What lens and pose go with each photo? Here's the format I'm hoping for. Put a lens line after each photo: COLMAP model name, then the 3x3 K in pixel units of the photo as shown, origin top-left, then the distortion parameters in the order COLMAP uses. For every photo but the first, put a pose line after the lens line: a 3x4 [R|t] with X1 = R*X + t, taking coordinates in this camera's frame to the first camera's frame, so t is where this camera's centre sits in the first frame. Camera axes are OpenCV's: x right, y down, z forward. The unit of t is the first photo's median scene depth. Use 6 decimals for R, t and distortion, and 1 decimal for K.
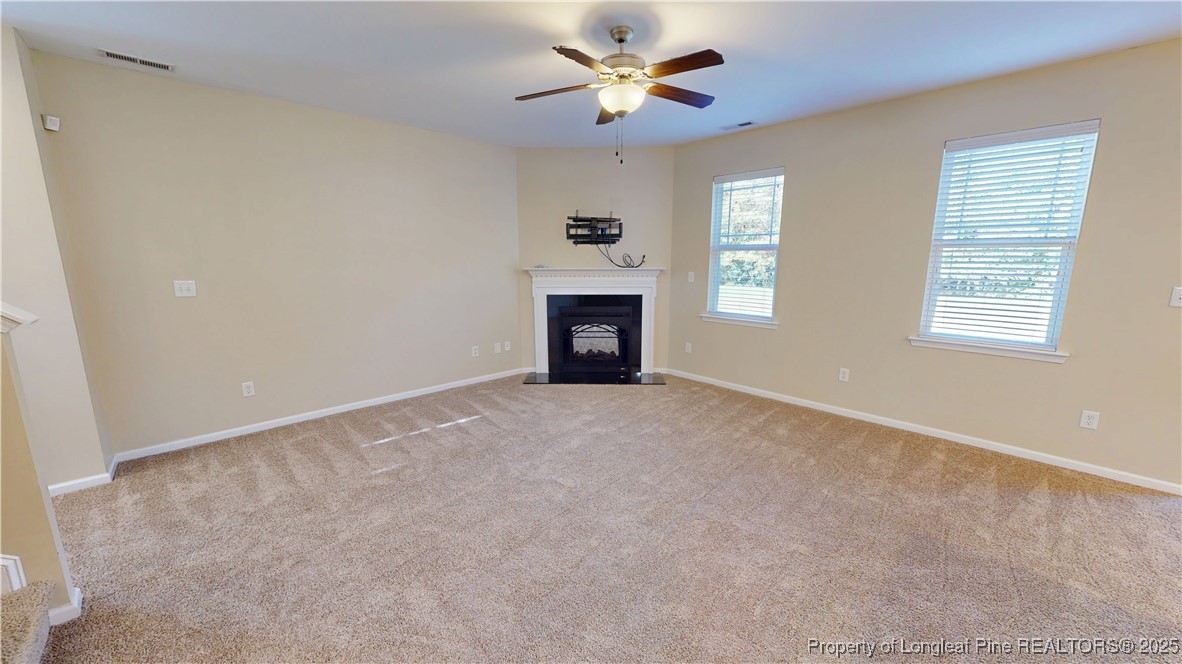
lens RADIAL K [[432.2, 0, 594.3], [0, 432.2, 335.3], [0, 0, 1]] dist [-0.000872, -0.000302]
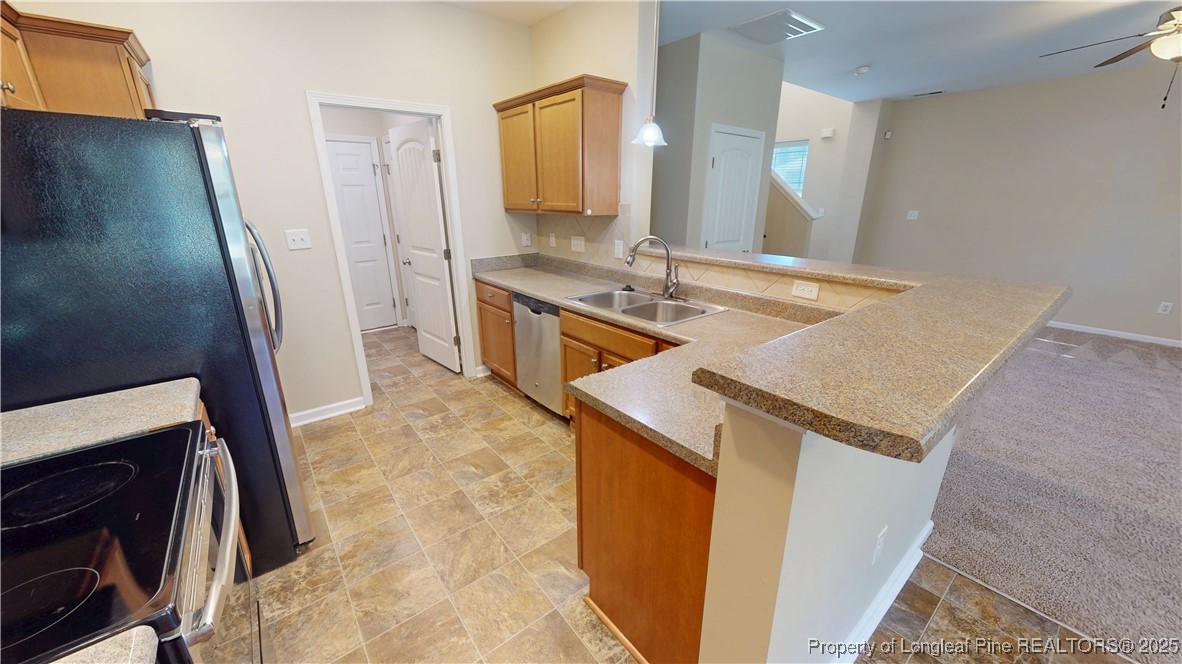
lens RADIAL K [[432.2, 0, 594.3], [0, 432.2, 335.3], [0, 0, 1]] dist [-0.000872, -0.000302]
pose [[-0.086304, 0.304965, -0.948445, 0.669607], [-0.181452, 0.931262, 0.315952, 0.019750], [0.979605, 0.199365, -0.025035, -0.114636]]
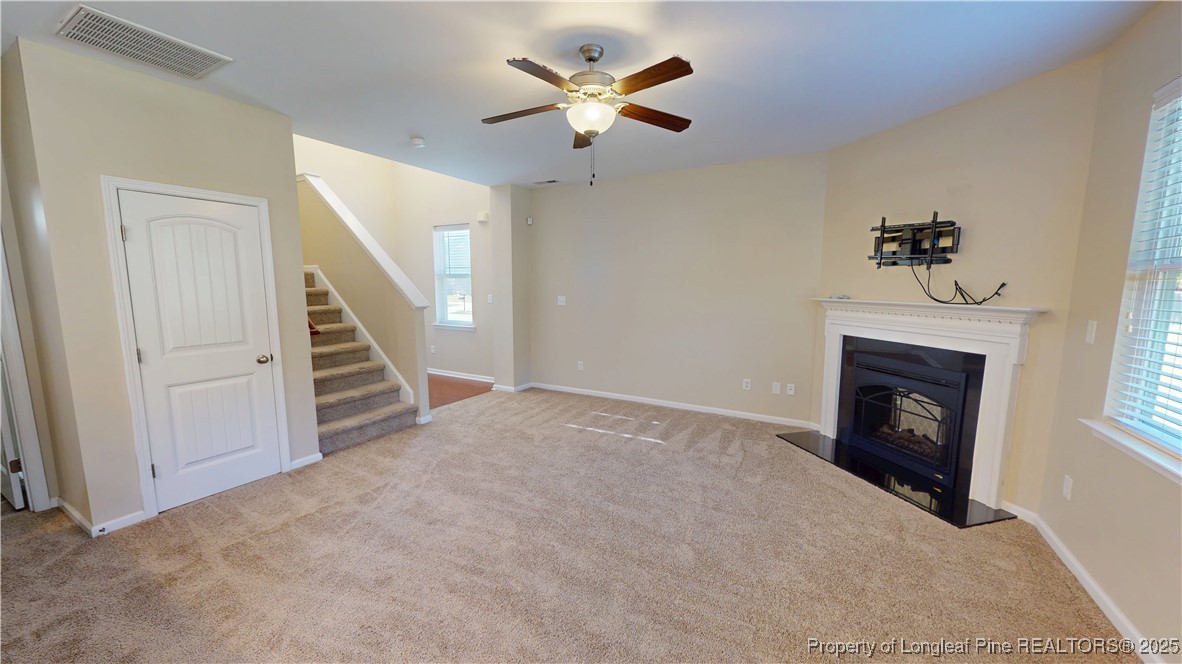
lens RADIAL K [[432.2, 0, 594.3], [0, 432.2, 335.3], [0, 0, 1]] dist [-0.000872, -0.000302]
pose [[0.288405, 0.117535, -0.950267, 0.490083], [-0.173953, 0.982354, 0.068709, -0.071695], [0.941575, 0.145486, 0.303762, 0.380220]]
